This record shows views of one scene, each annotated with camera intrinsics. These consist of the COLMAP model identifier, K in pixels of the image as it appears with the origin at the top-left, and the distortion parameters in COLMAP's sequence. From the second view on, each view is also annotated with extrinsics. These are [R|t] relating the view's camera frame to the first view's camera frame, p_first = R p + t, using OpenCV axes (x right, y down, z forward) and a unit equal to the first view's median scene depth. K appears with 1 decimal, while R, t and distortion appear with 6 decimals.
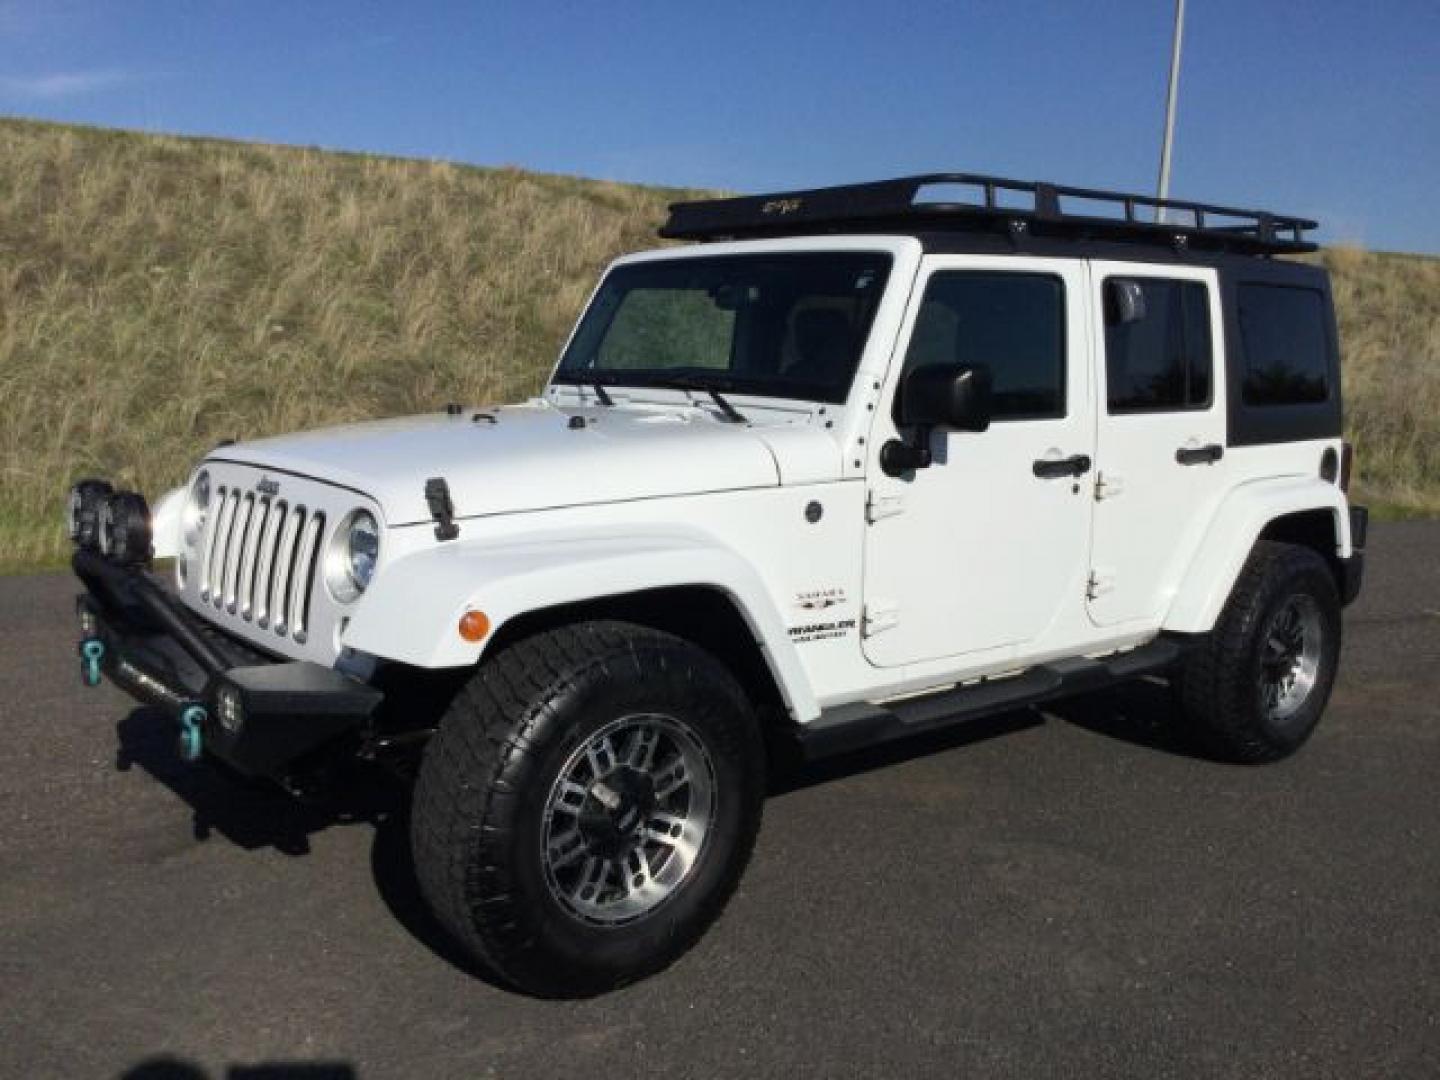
lens RADIAL K [[1346.9, 0, 716.6], [0, 1346.9, 535.9], [0, 0, 1]] dist [0.105748, -0.219218]
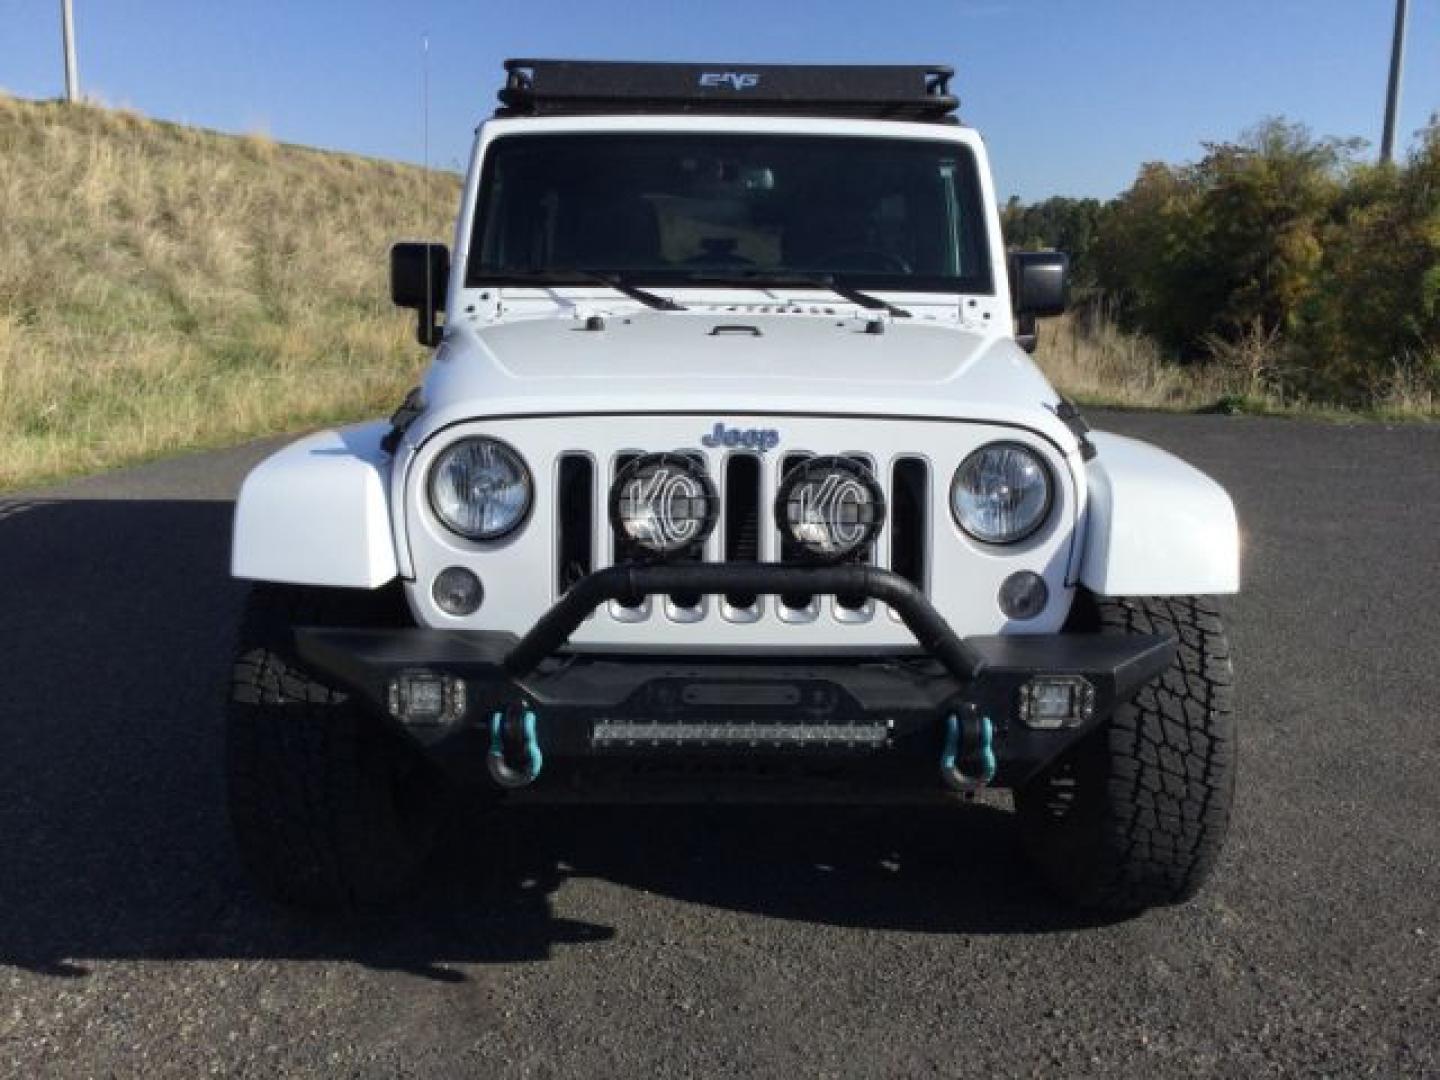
lens RADIAL K [[1346.9, 0, 716.6], [0, 1346.9, 535.9], [0, 0, 1]] dist [0.105748, -0.219218]
pose [[0.627637, -0.177830, 0.757924, -0.754163], [0.118363, 0.984041, 0.132866, -0.068737], [-0.769455, 0.006318, 0.638669, 0.455877]]
